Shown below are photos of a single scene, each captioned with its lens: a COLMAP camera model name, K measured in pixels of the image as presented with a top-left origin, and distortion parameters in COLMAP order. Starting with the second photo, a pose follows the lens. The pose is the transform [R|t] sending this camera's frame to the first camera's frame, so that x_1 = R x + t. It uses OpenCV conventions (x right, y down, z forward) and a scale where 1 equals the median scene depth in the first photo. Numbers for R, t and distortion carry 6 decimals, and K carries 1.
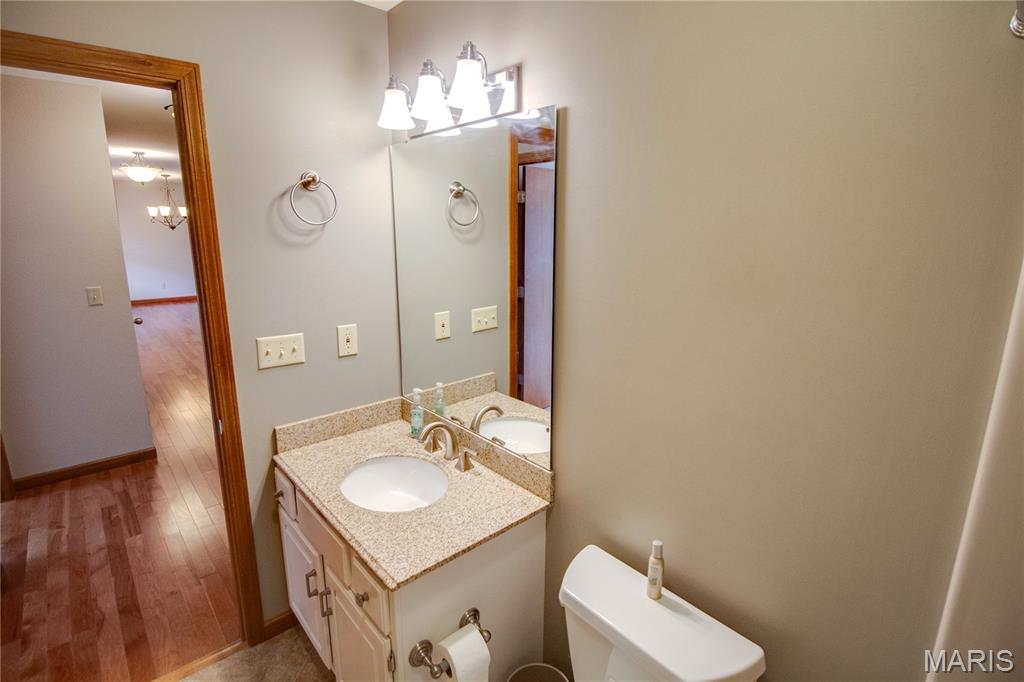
lens RADIAL K [[494.8, 0, 527.1], [0, 494.8, 327.3], [0, 0, 1]] dist [0.003287, -0.014479]
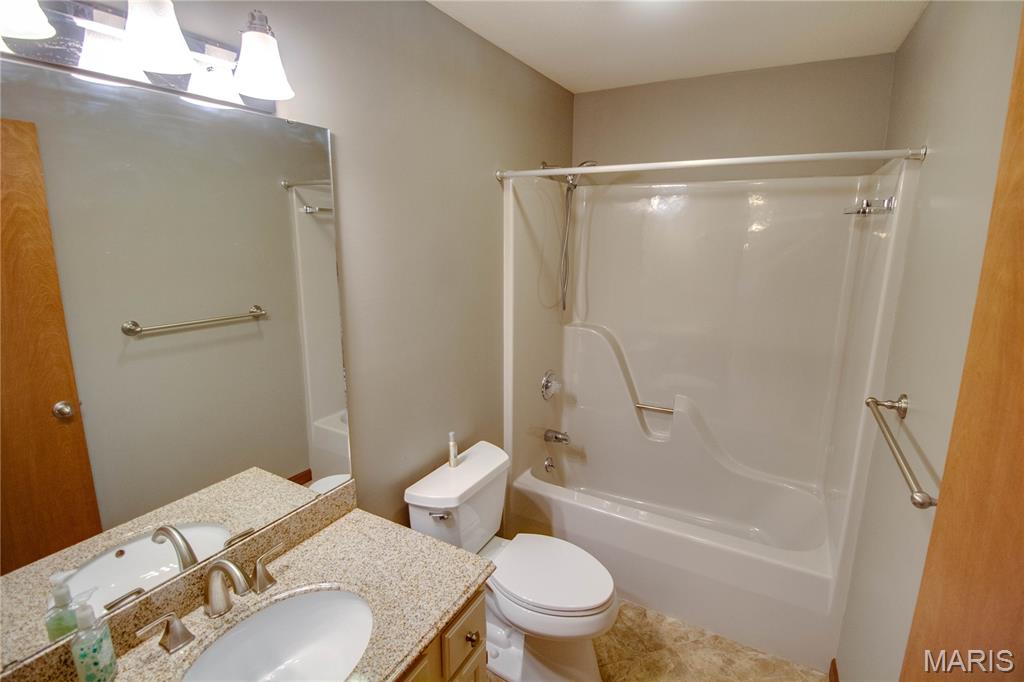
lens RADIAL K [[494.8, 0, 527.1], [0, 494.8, 327.3], [0, 0, 1]] dist [0.003287, -0.014479]
pose [[-0.336951, -0.183091, 0.923548, -0.936210], [0.176230, 0.951309, 0.252891, -0.199443], [-0.924882, 0.247969, -0.288278, 0.848545]]
